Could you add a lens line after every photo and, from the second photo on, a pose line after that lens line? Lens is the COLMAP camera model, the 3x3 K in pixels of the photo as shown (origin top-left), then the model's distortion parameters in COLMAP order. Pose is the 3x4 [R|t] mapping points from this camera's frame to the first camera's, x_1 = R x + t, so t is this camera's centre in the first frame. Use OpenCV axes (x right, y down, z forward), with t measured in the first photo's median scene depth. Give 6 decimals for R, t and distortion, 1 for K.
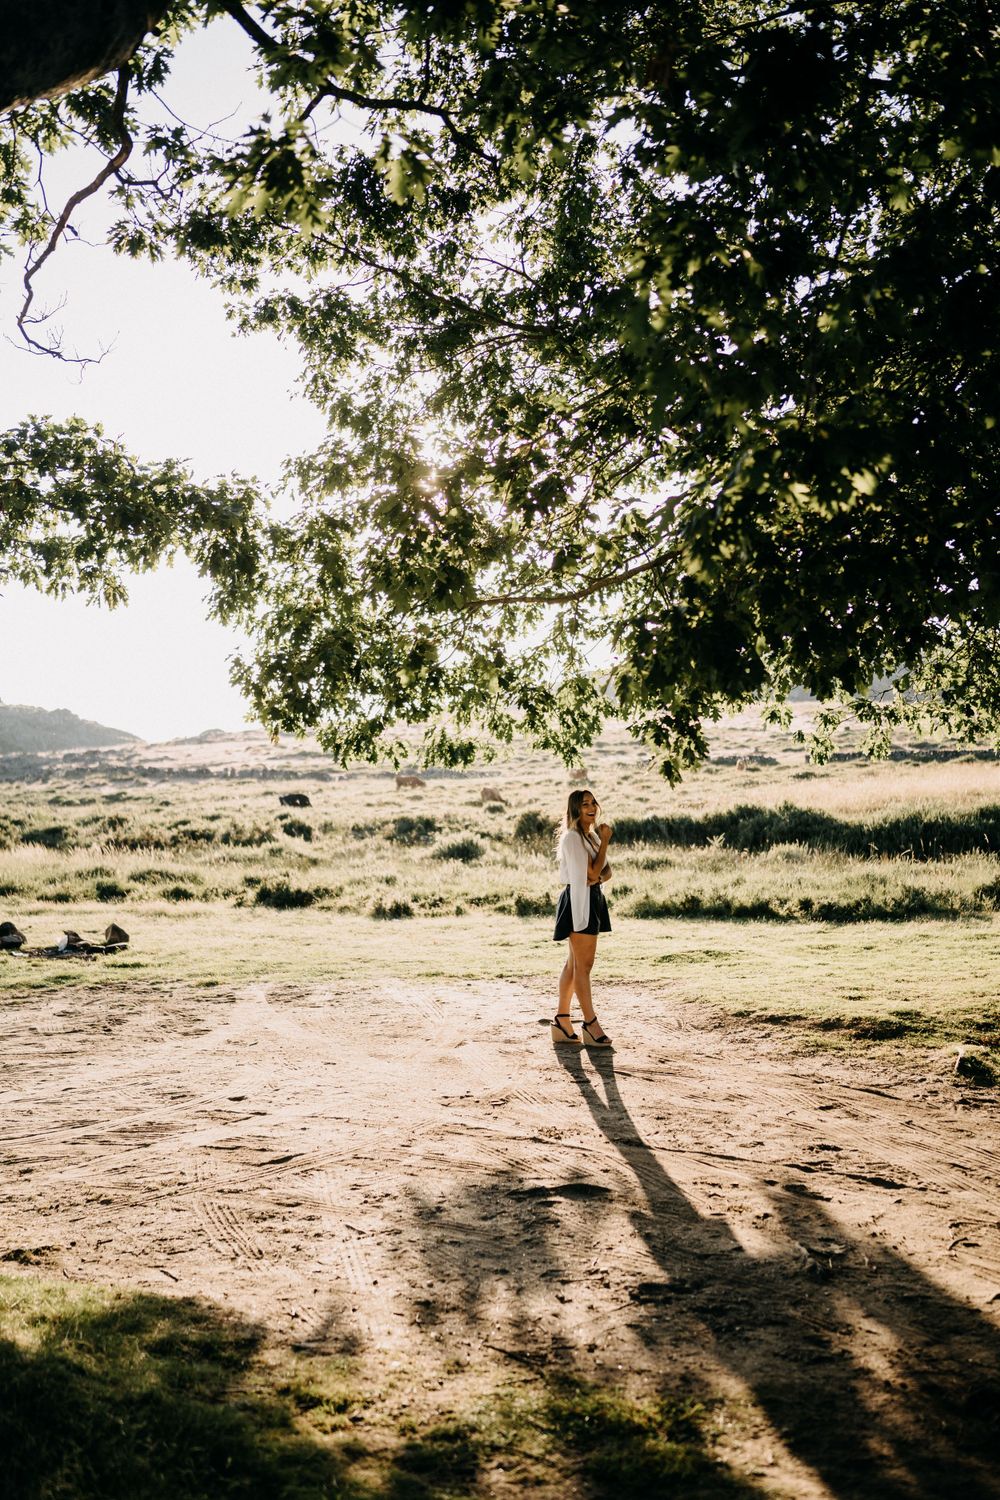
lens RADIAL K [[1398.6, 0, 500.0], [0, 1398.6, 750.0], [0, 0, 1]] dist [-0.006013, -0.007573]
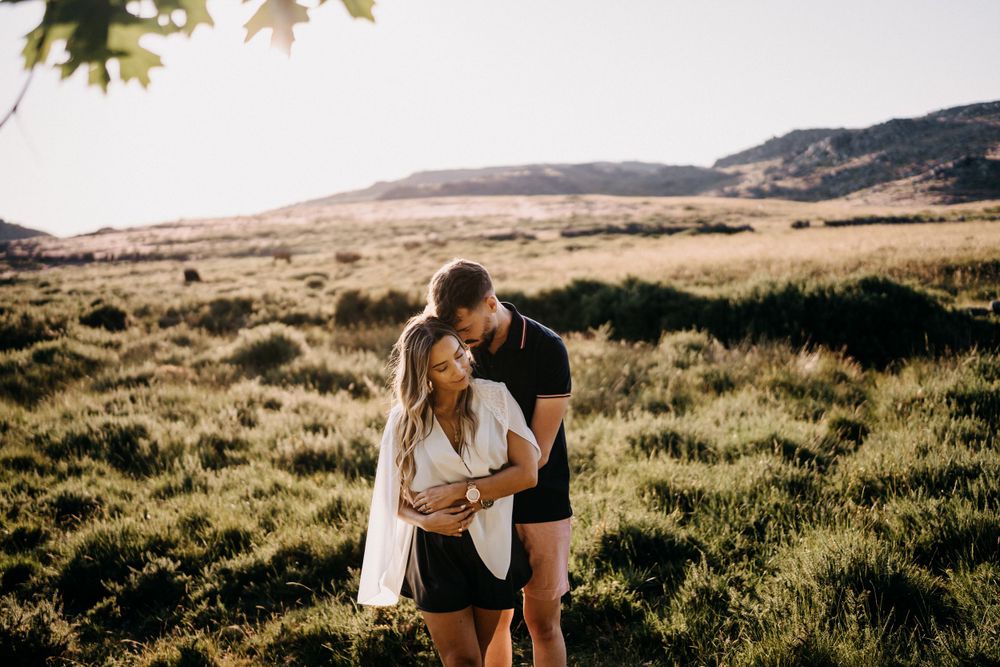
lens RADIAL K [[932.4, 0, 500.0], [0, 932.4, 333.5], [0, 0, 1]] dist [-0.006013, -0.007573]
pose [[0.981839, -0.042808, 0.184823, 0.001578], [0.023037, 0.993903, 0.107825, 0.002920], [-0.188312, -0.101609, 0.976839, 0.166365]]
